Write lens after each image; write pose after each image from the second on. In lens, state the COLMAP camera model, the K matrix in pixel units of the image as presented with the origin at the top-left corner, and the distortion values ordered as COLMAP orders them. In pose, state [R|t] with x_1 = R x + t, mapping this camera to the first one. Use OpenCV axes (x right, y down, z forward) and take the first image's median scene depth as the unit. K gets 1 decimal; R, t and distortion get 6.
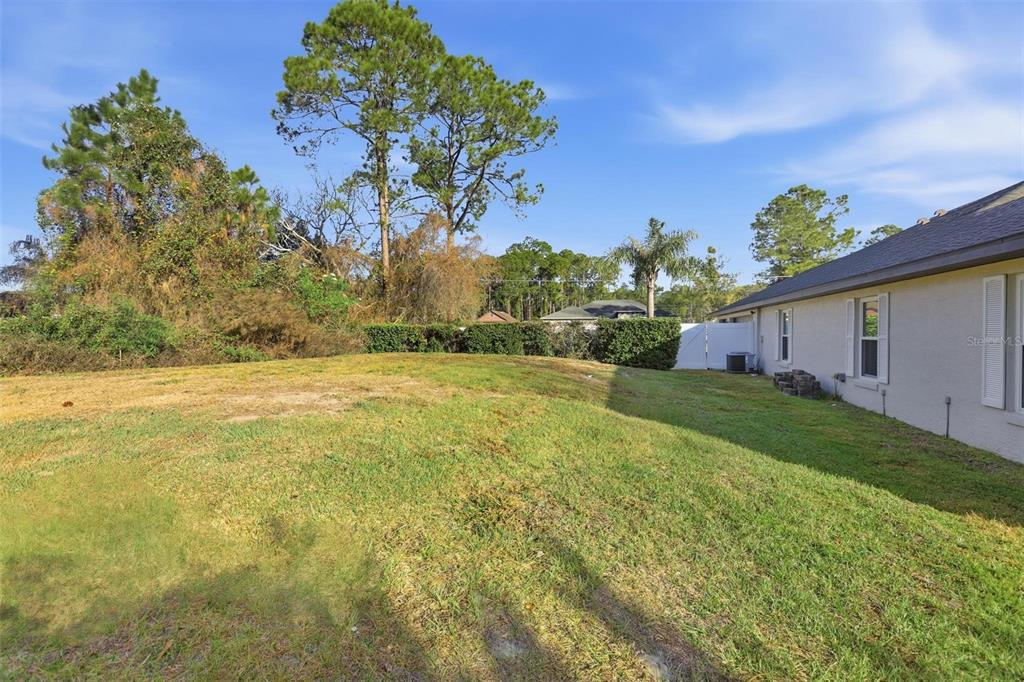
lens RADIAL K [[455.2, 0, 510.6], [0, 455.2, 339.1], [0, 0, 1]] dist [-0.007958, 0.001236]
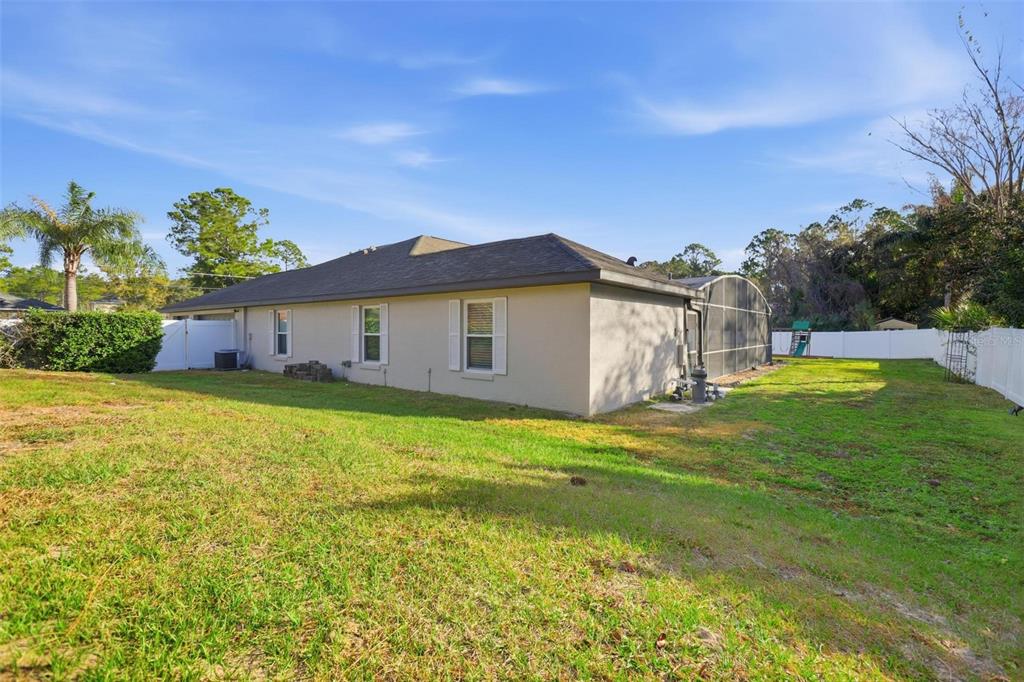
lens RADIAL K [[455.2, 0, 507.2], [0, 455.2, 335.5], [0, 0, 1]] dist [-0.007958, 0.001236]
pose [[0.389965, -0.008323, 0.920792, -0.180754], [0.011888, 0.999921, 0.004003, 0.000785], [-0.920753, 0.009385, 0.390033, 0.025075]]
